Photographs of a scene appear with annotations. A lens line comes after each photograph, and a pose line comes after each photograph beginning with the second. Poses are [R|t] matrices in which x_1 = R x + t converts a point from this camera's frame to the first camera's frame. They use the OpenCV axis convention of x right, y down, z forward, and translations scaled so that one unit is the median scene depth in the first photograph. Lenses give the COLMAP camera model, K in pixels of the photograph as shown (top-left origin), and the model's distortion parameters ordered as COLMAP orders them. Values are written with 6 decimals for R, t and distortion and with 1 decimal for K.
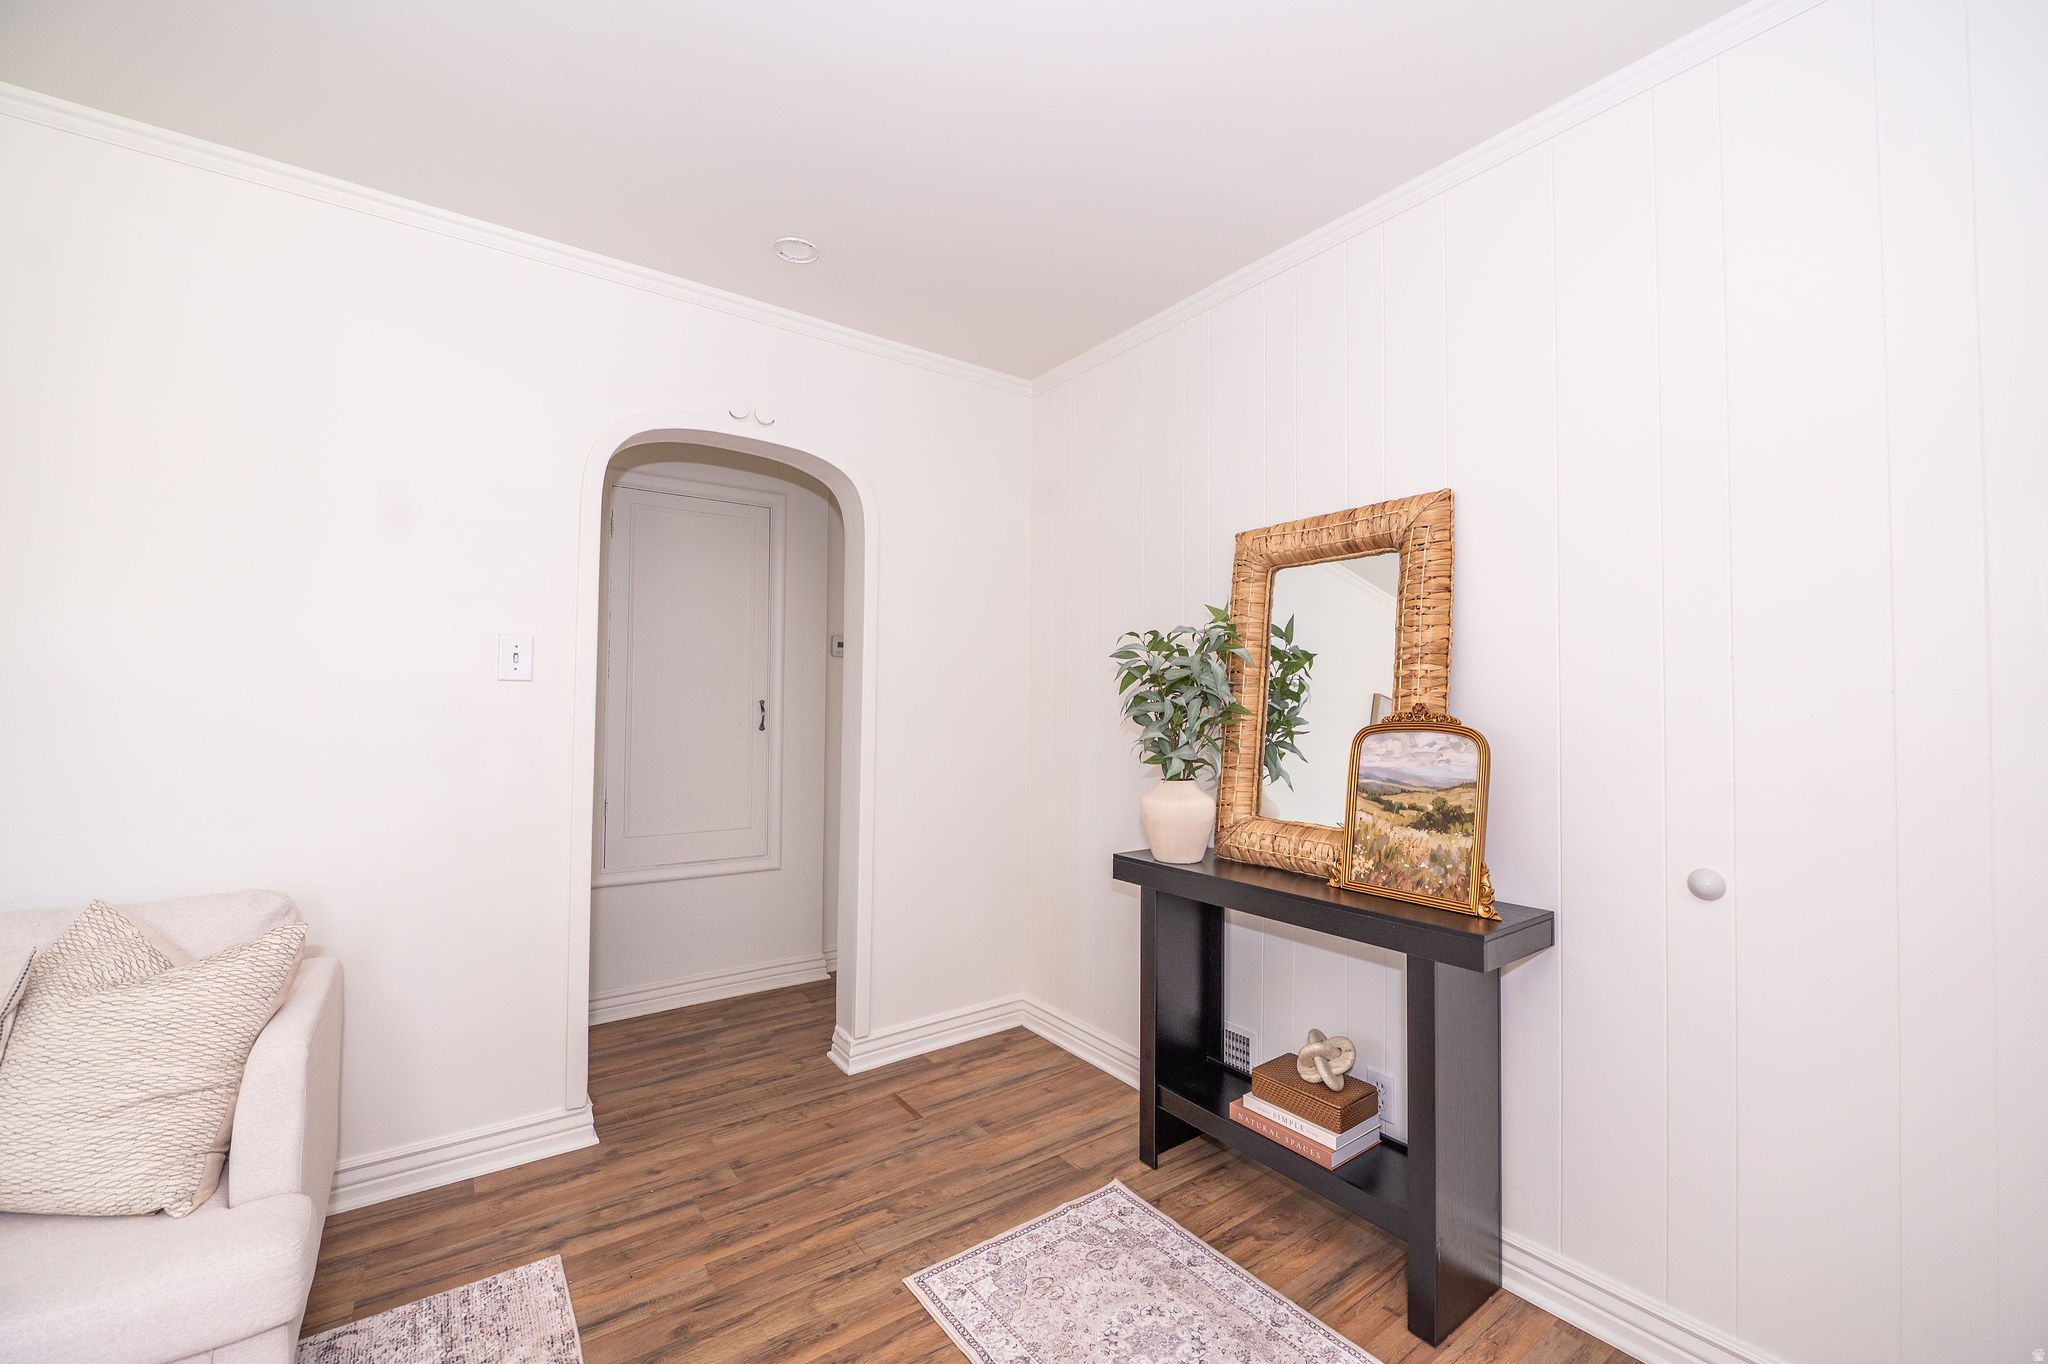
lens RADIAL K [[815.9, 0, 1019.0], [0, 815.9, 674.8], [0, 0, 1]] dist [-0.010491, -0.000118]
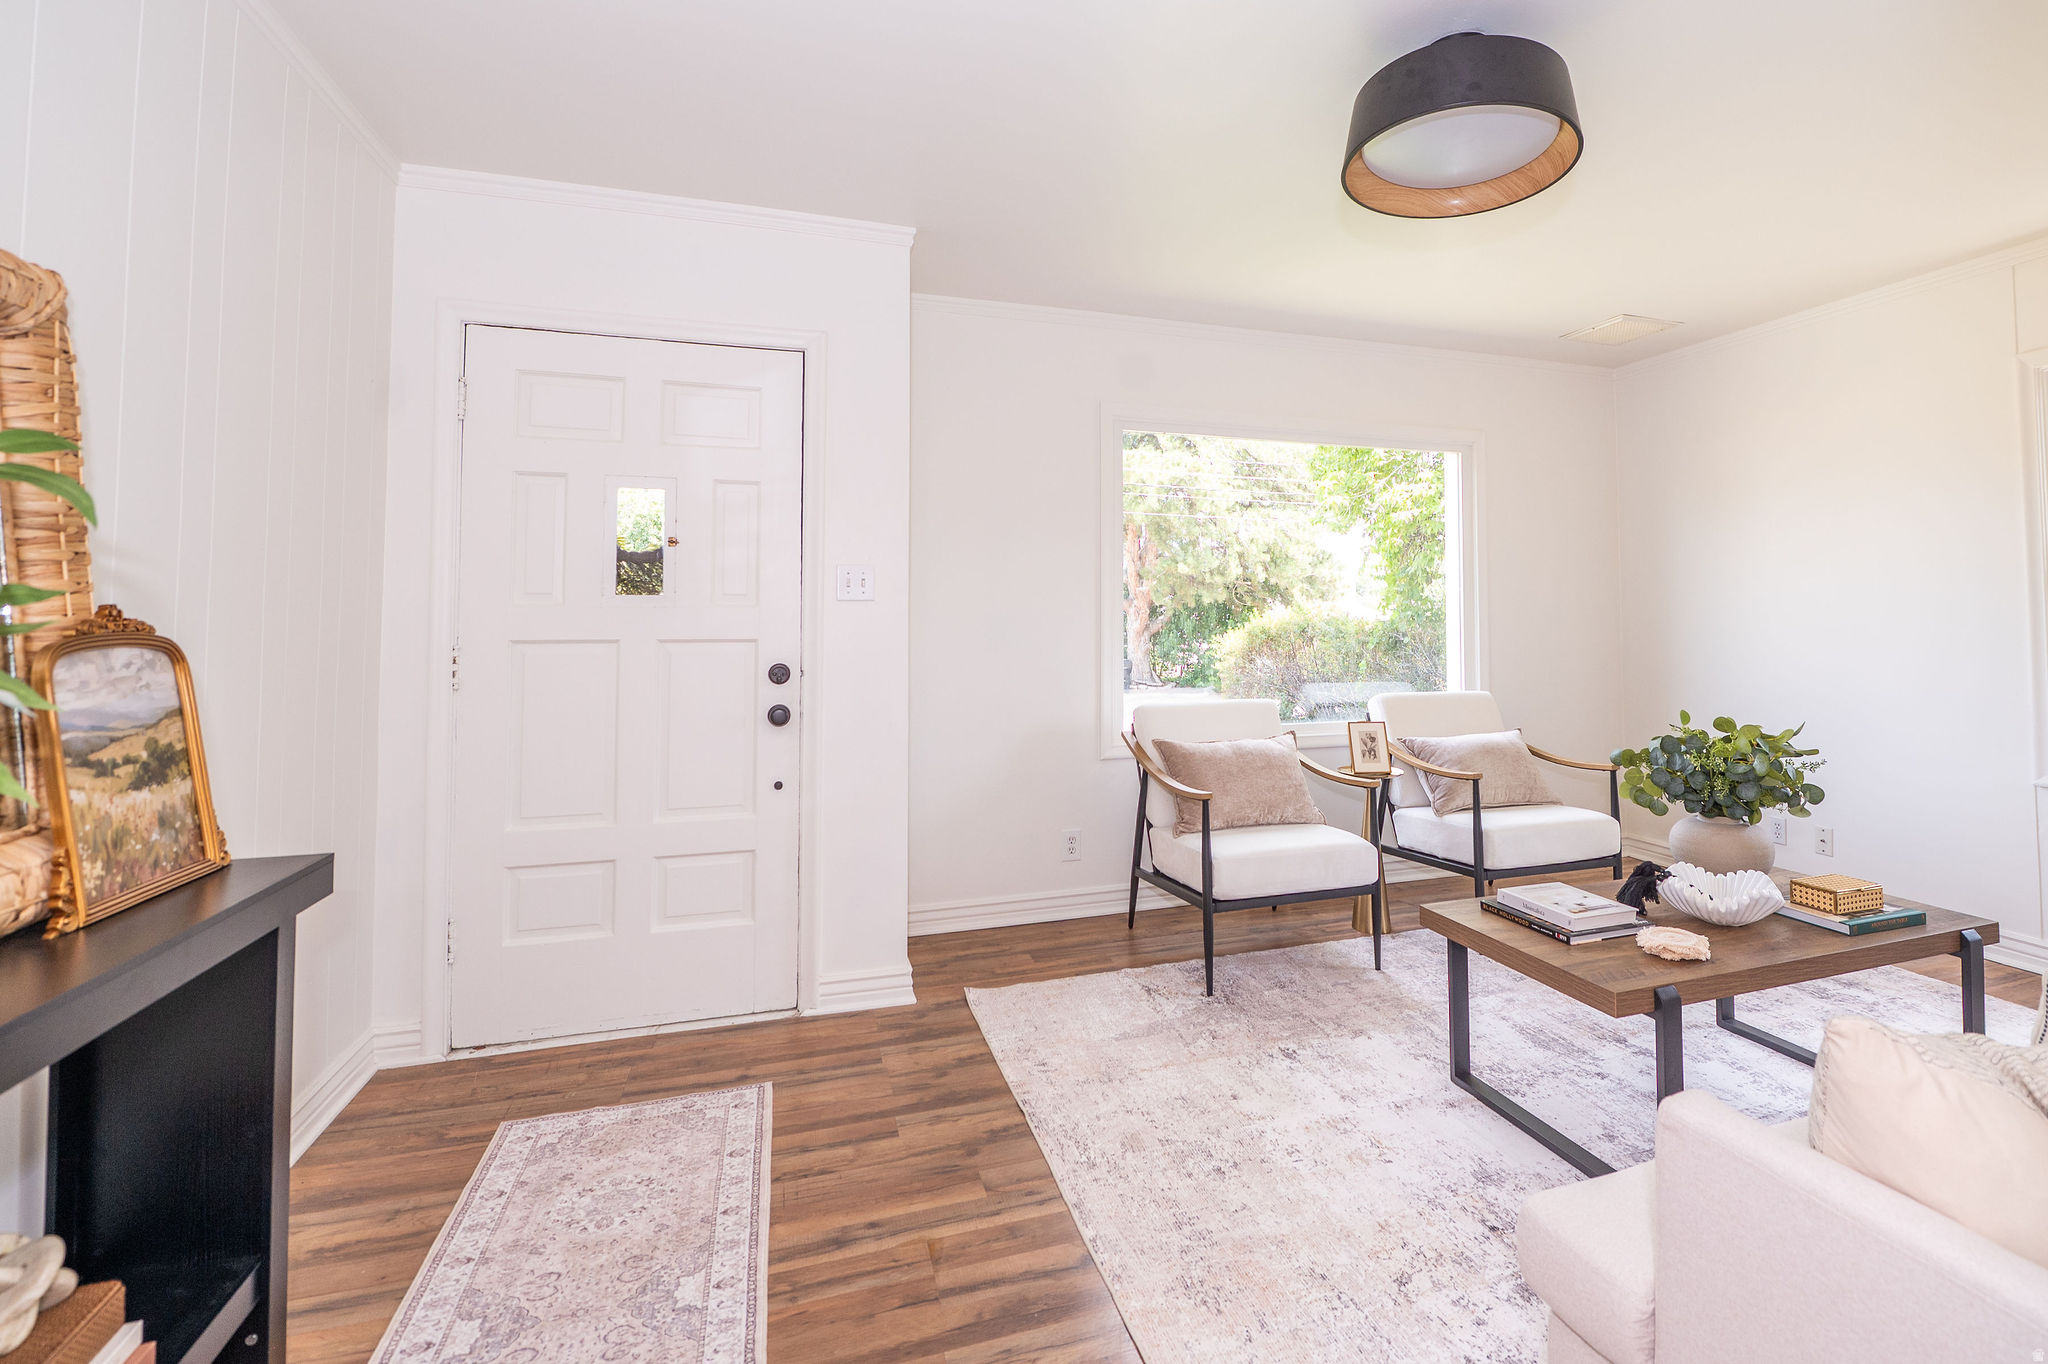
lens RADIAL K [[954.6, 0, 1106.7], [0, 954.6, 580.7], [0, 0, 1]] dist [-0.008035, -0.001288]
pose [[-0.950525, 0.007144, 0.310565, -0.501617], [-0.014960, 0.997523, -0.068732, 0.054666], [-0.310287, -0.069977, -0.948064, 1.436933]]
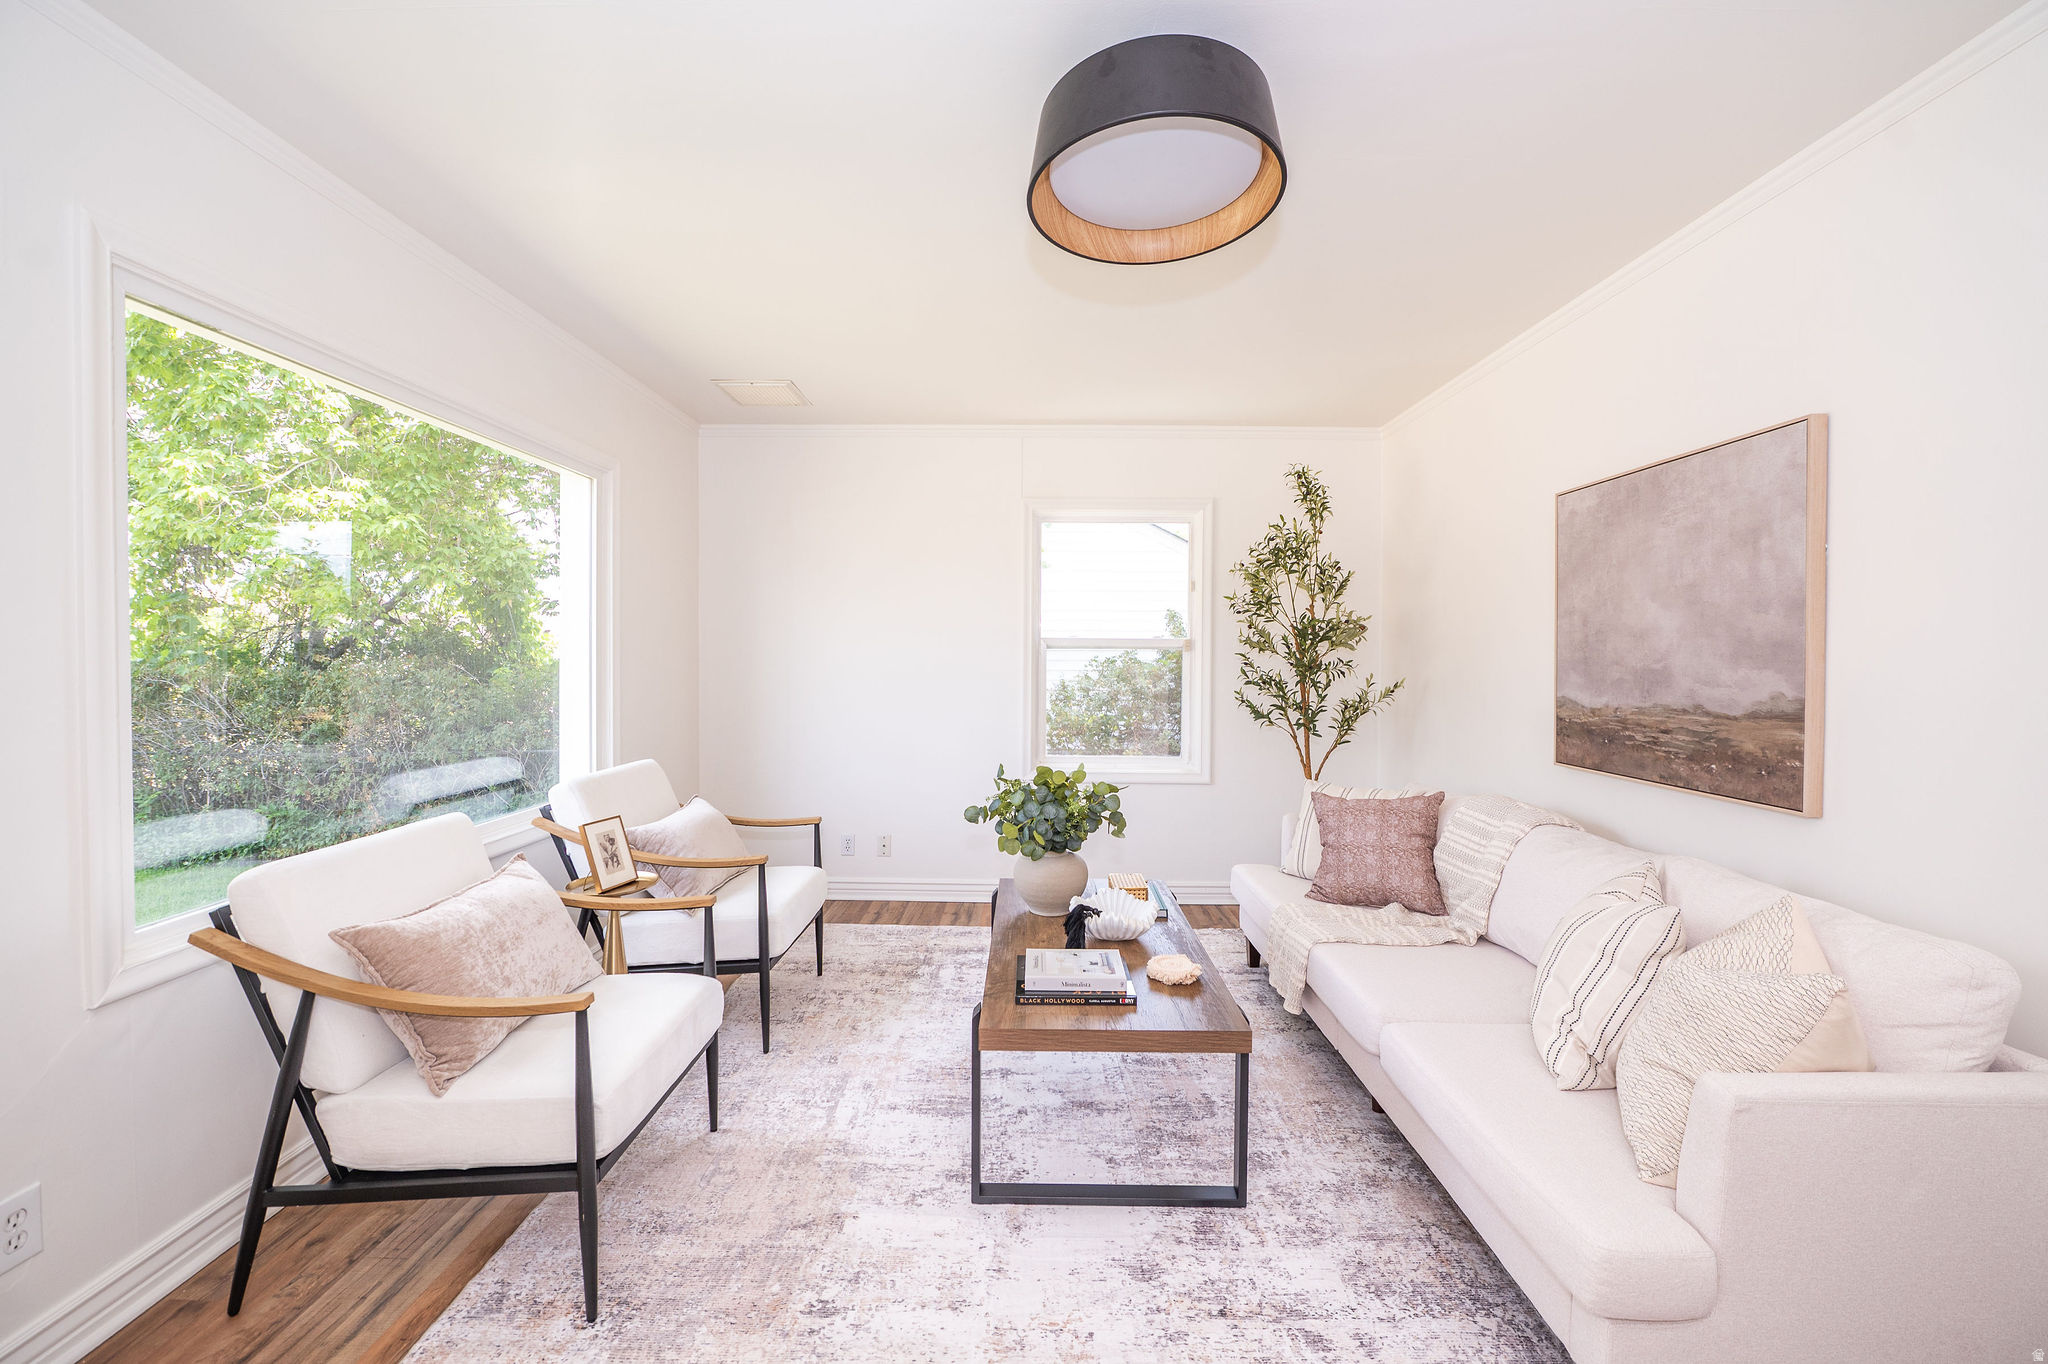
lens RADIAL K [[815.9, 0, 1029.7], [0, 815.9, 680.6], [0, 0, 1]] dist [-0.010491, -0.000118]
pose [[-0.599543, 0.012090, -0.800251, 0.211204], [0.013684, 0.999895, 0.004854, -0.012101], [0.800226, -0.008041, -0.599645, 0.681485]]
